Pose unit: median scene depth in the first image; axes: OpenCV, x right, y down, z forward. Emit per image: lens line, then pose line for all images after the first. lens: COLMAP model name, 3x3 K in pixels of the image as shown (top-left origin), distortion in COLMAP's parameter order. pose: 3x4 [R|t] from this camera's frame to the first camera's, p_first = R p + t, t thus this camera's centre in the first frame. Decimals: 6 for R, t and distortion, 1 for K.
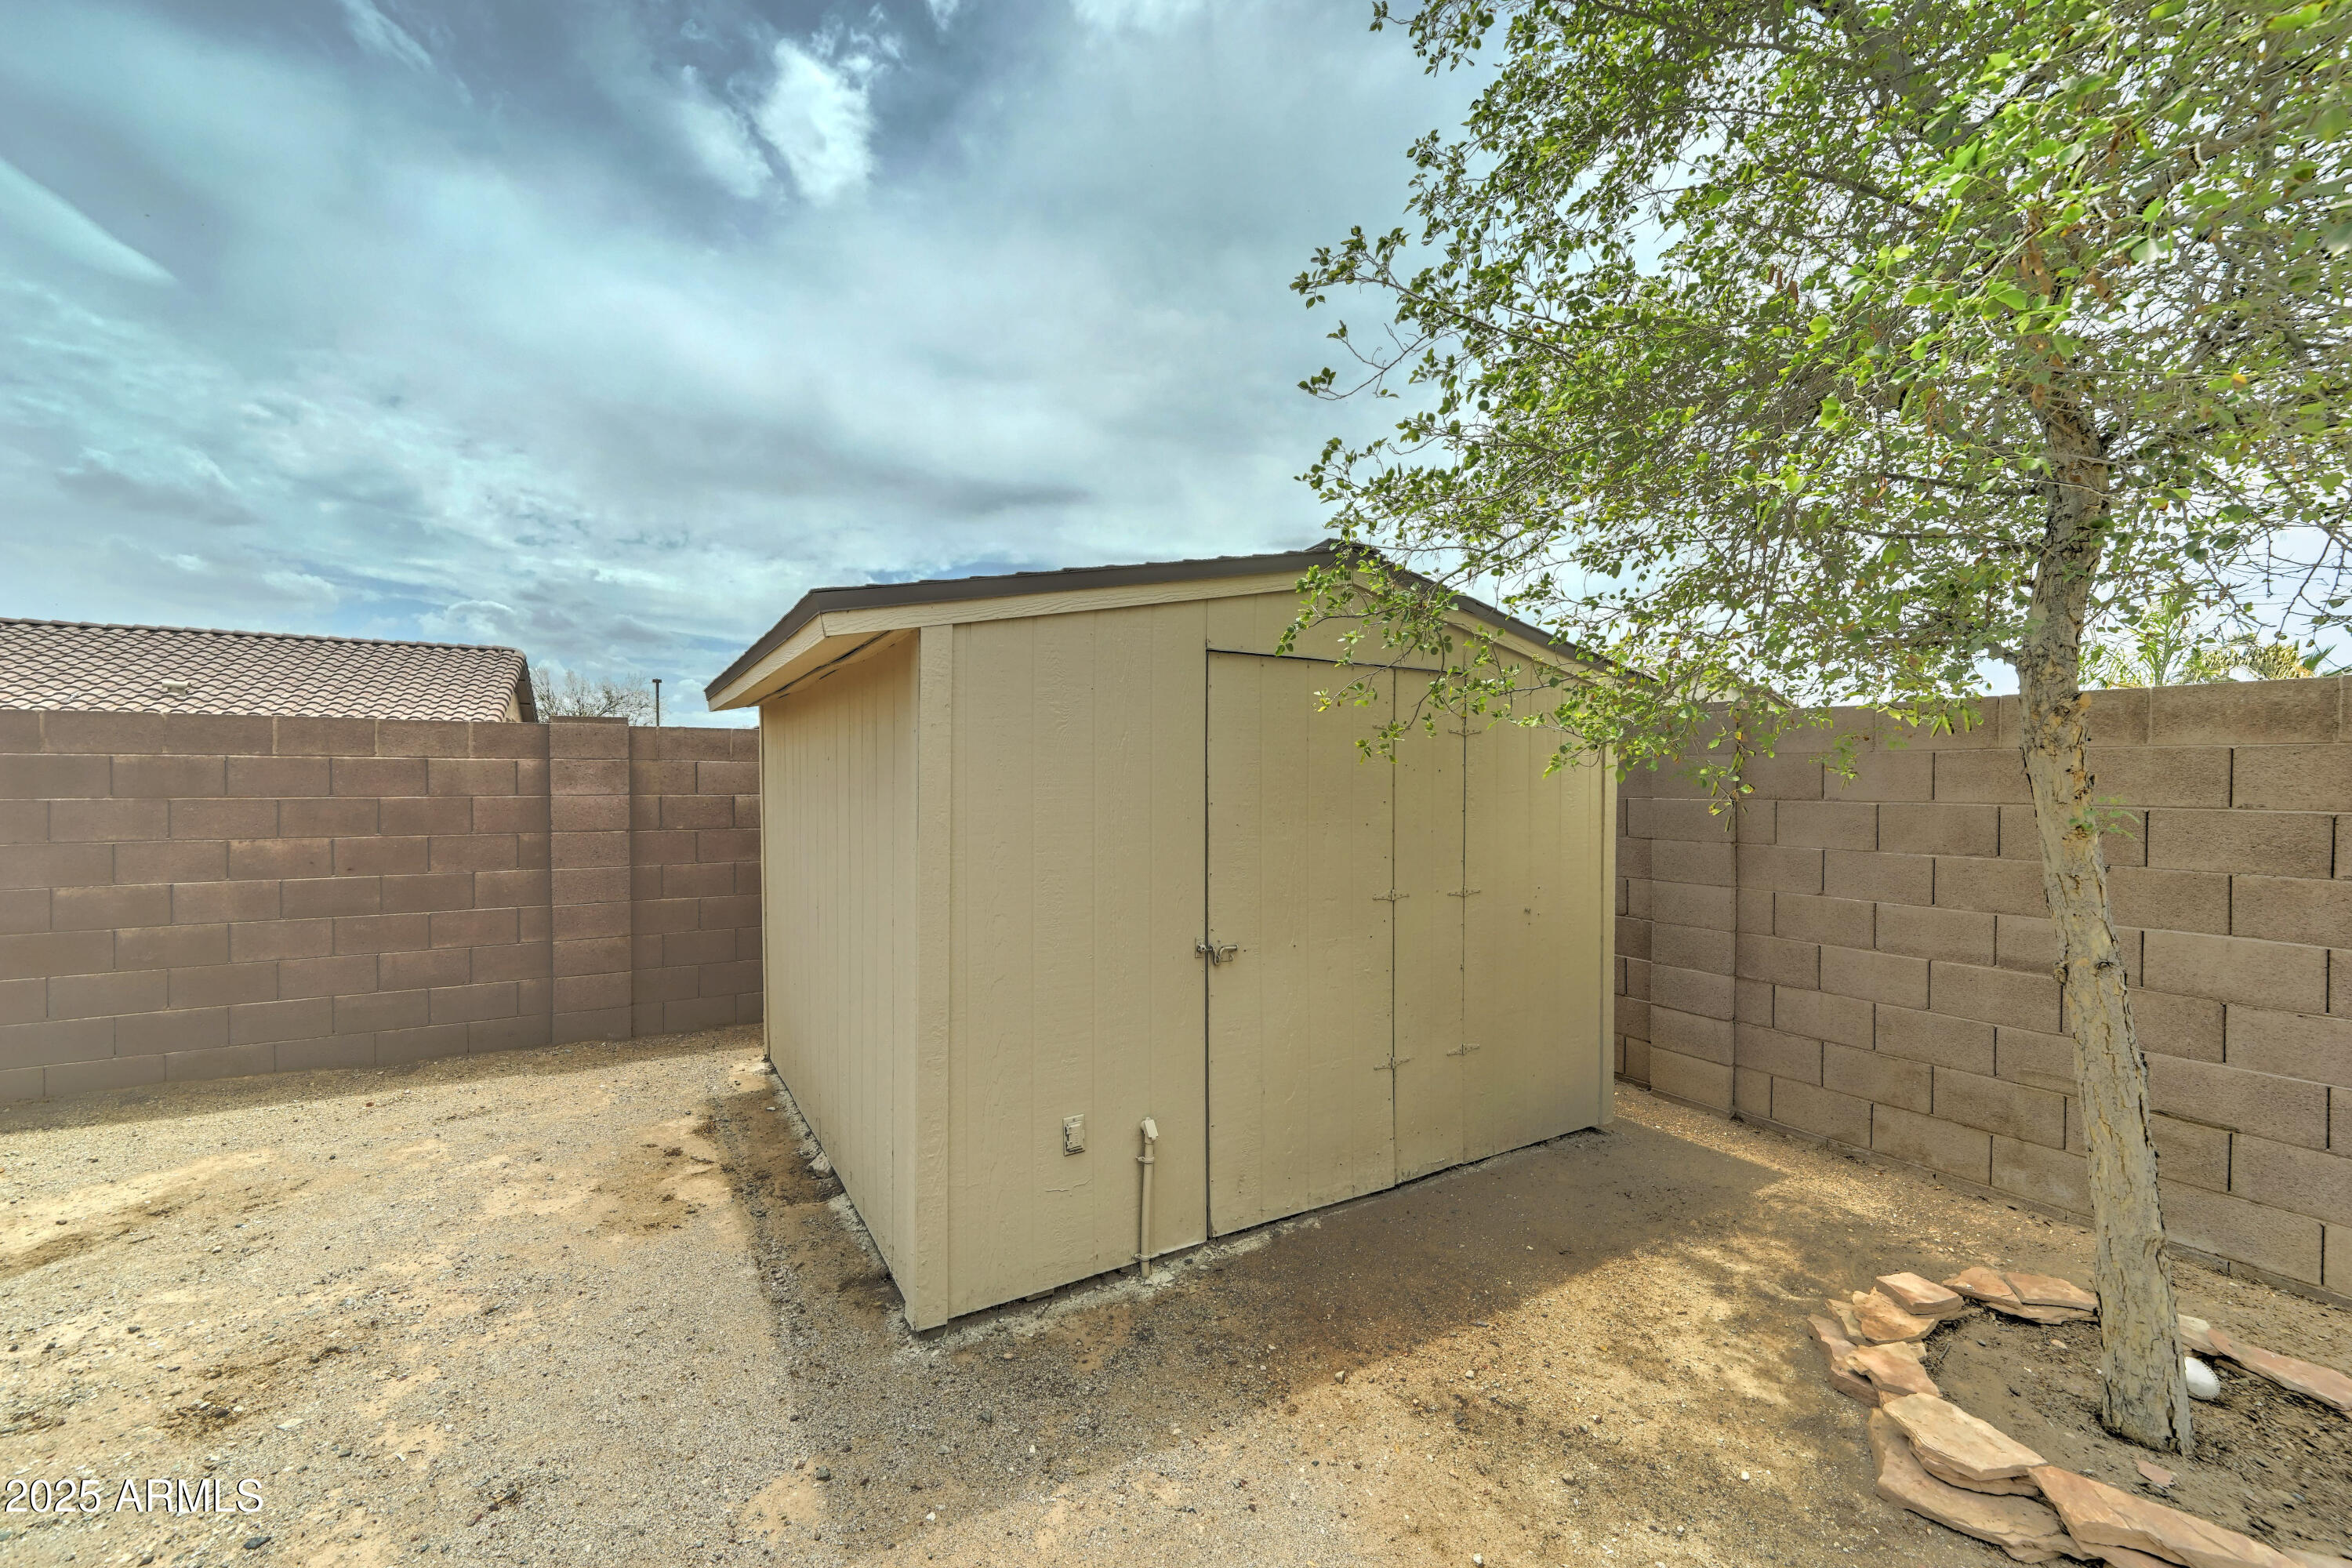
lens RADIAL K [[952.5, 0, 1177.7], [0, 952.5, 783.3], [0, 0, 1]] dist [0.000239, 0.000335]
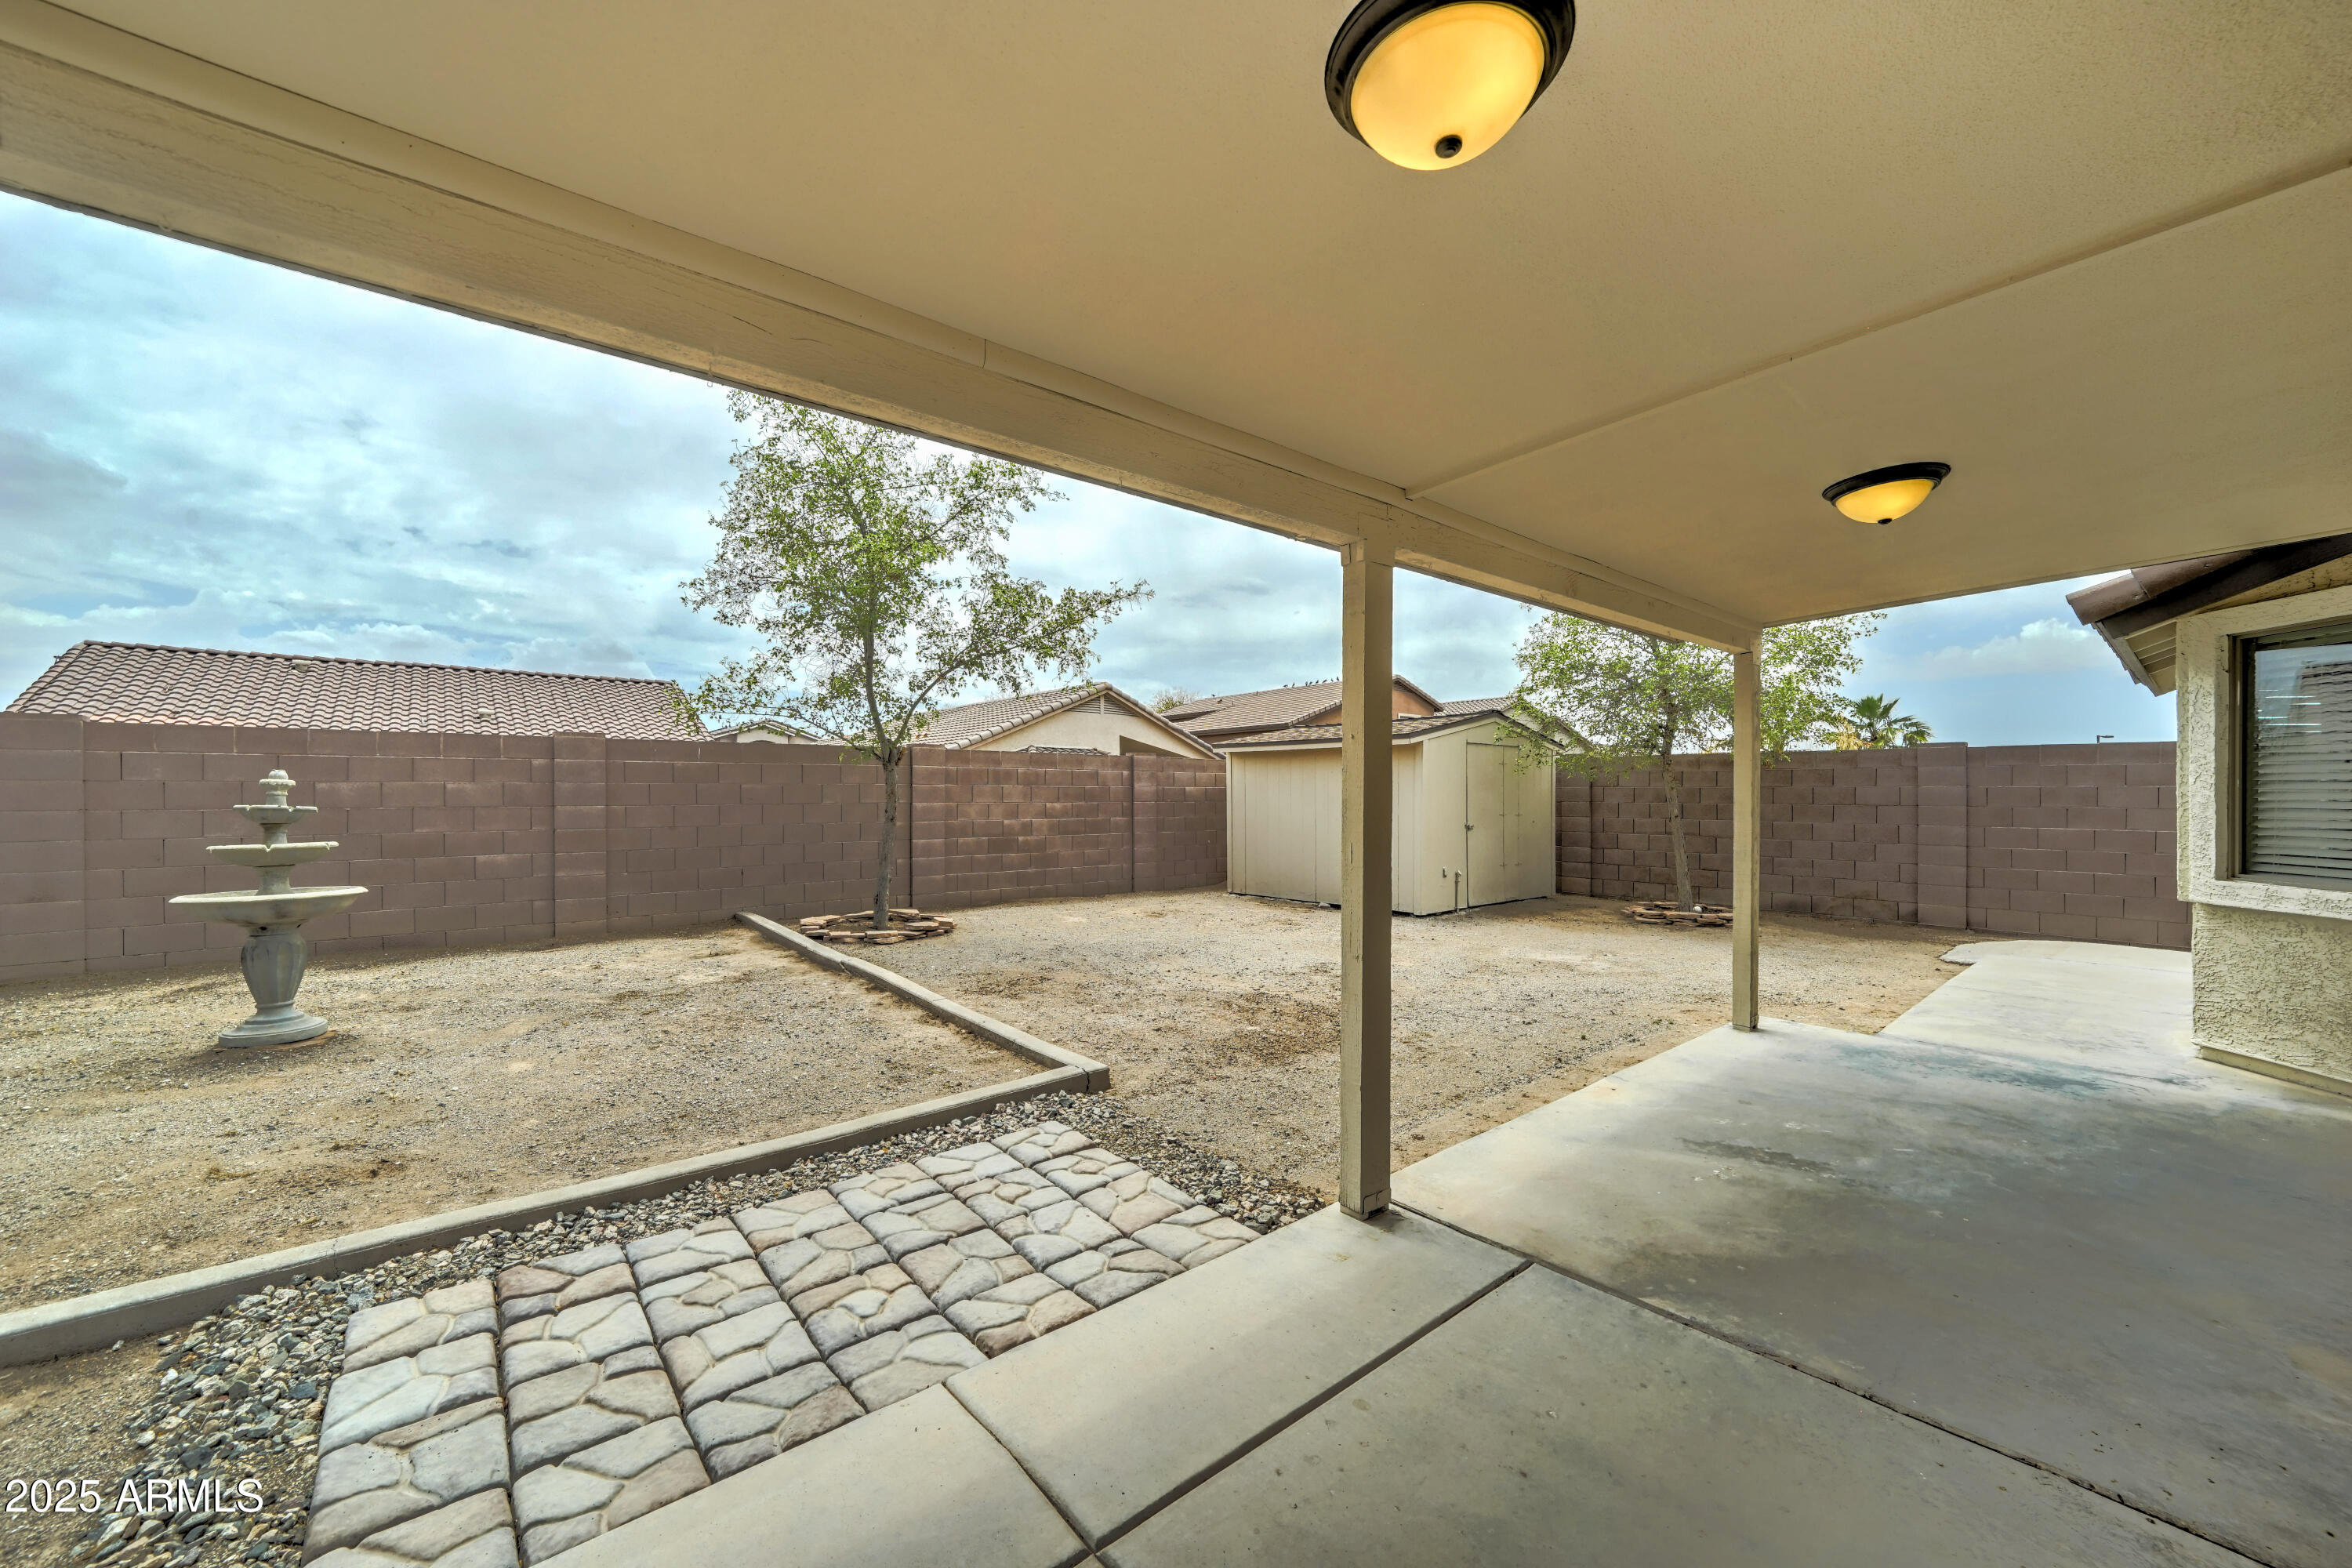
lens RADIAL K [[907.7, 0, 1168.2], [0, 907.7, 787.7], [0, 0, 1]] dist [-0.006951, 0.001092]
pose [[0.983970, 0.003715, 0.178298, -1.147968], [-0.000959, 0.999879, -0.015540, 0.059157], [-0.178334, 0.015120, 0.983854, -1.461162]]
